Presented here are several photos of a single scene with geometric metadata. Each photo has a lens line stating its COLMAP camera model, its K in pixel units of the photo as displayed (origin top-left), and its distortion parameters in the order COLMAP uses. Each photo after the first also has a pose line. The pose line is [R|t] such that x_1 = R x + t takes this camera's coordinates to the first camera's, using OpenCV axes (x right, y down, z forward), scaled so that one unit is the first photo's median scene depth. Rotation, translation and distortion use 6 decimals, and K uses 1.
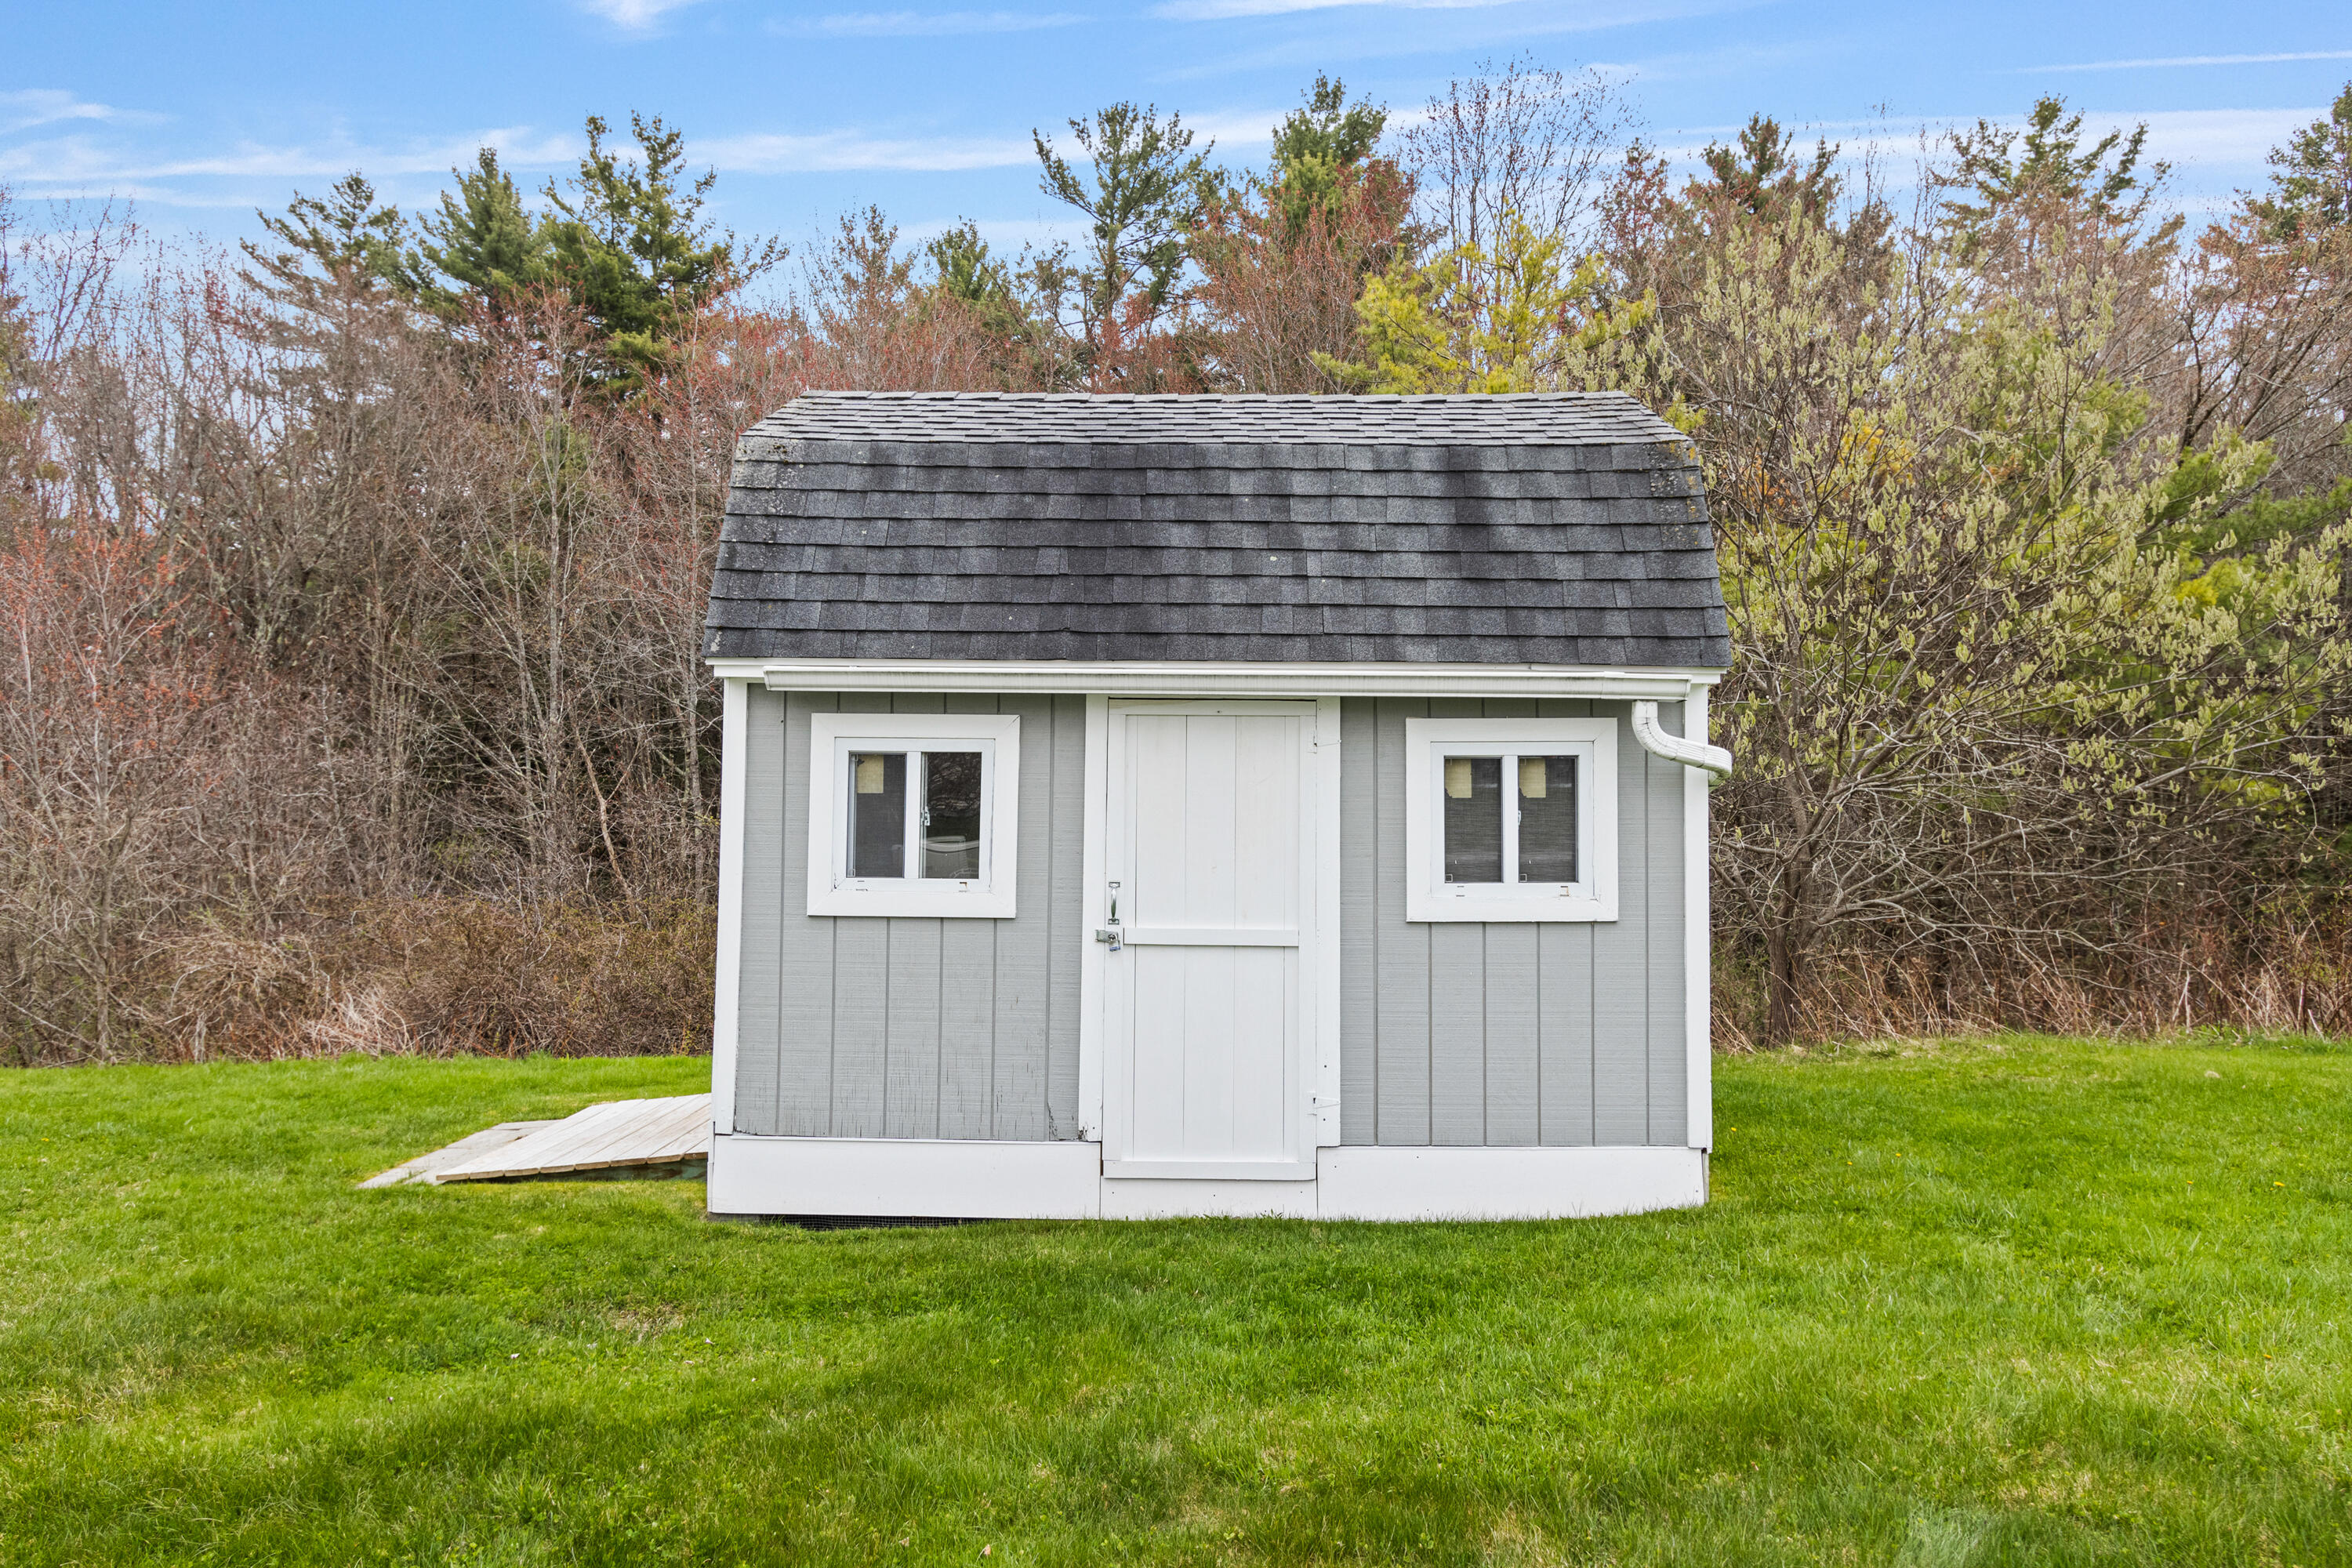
lens RADIAL K [[1394.6, 0, 1176.0], [0, 1394.6, 784.0], [0, 0, 1]] dist [-0.007186, -0.002302]
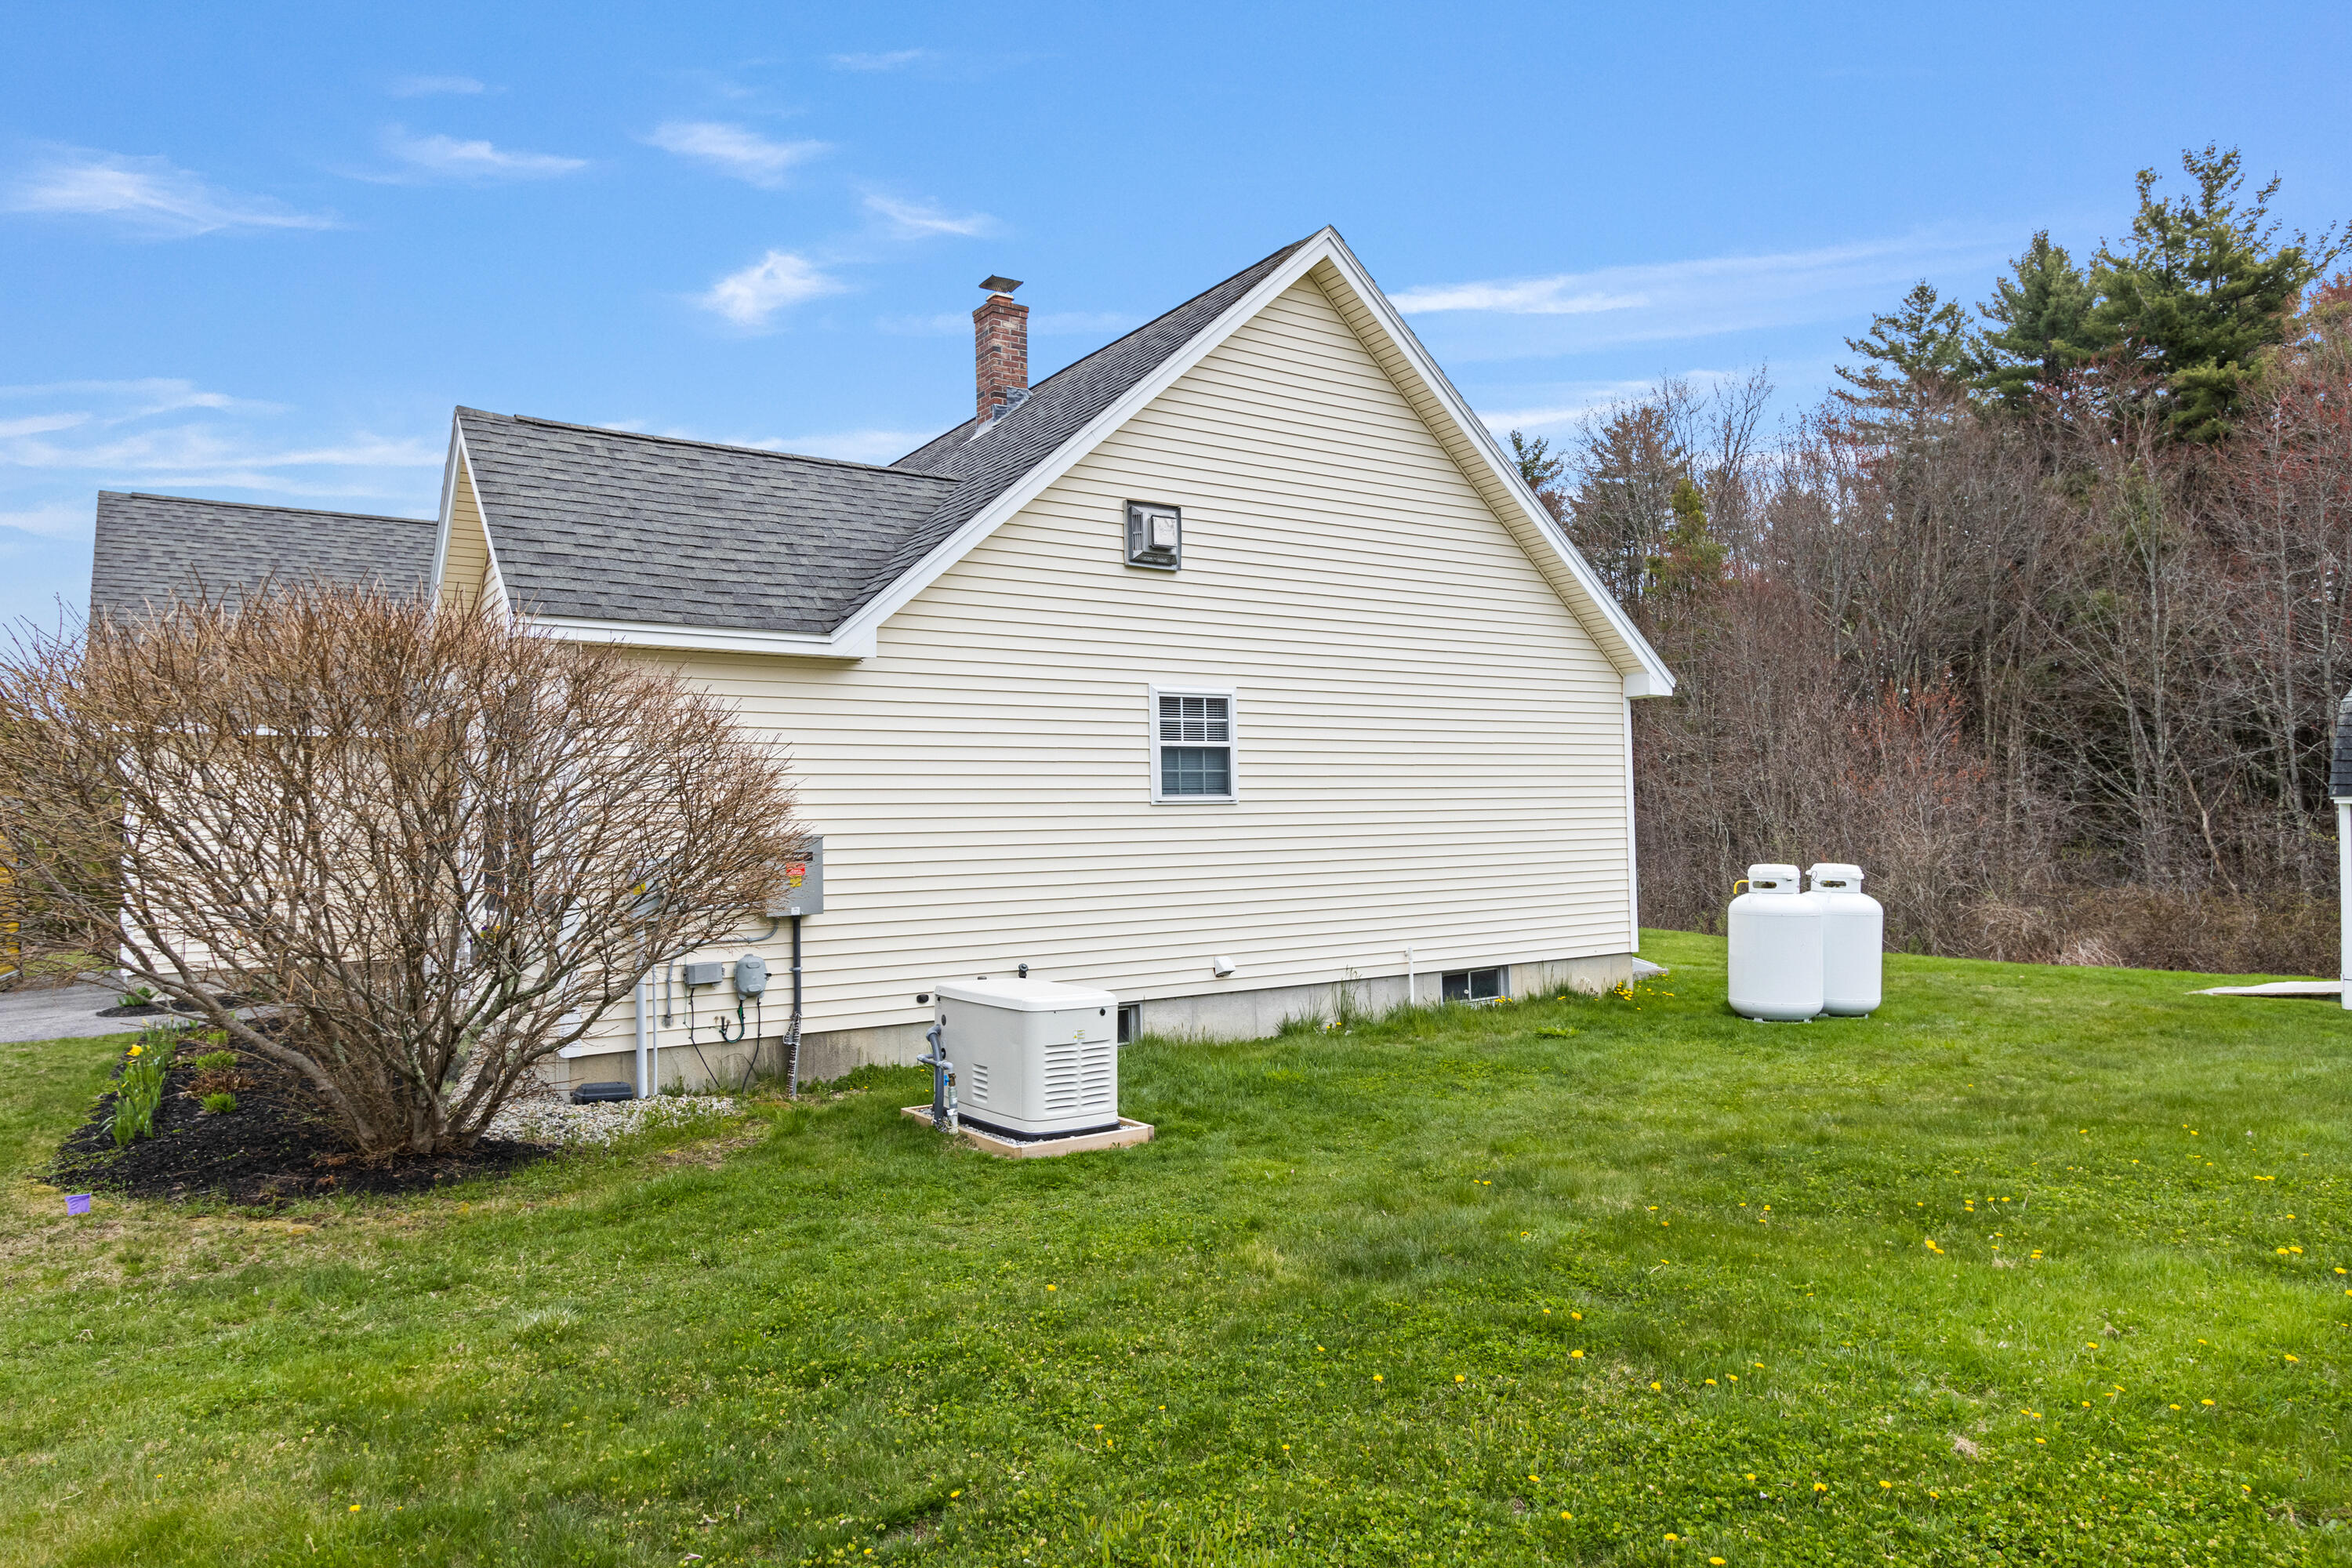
lens RADIAL K [[1394.6, 0, 1176.0], [0, 1394.6, 784.0], [0, 0, 1]] dist [-0.007186, -0.002302]
pose [[0.539697, -0.027934, -0.841396, 0.068302], [0.035046, 0.999328, -0.010698, -0.016797], [0.841129, -0.023714, 0.540314, -0.223030]]
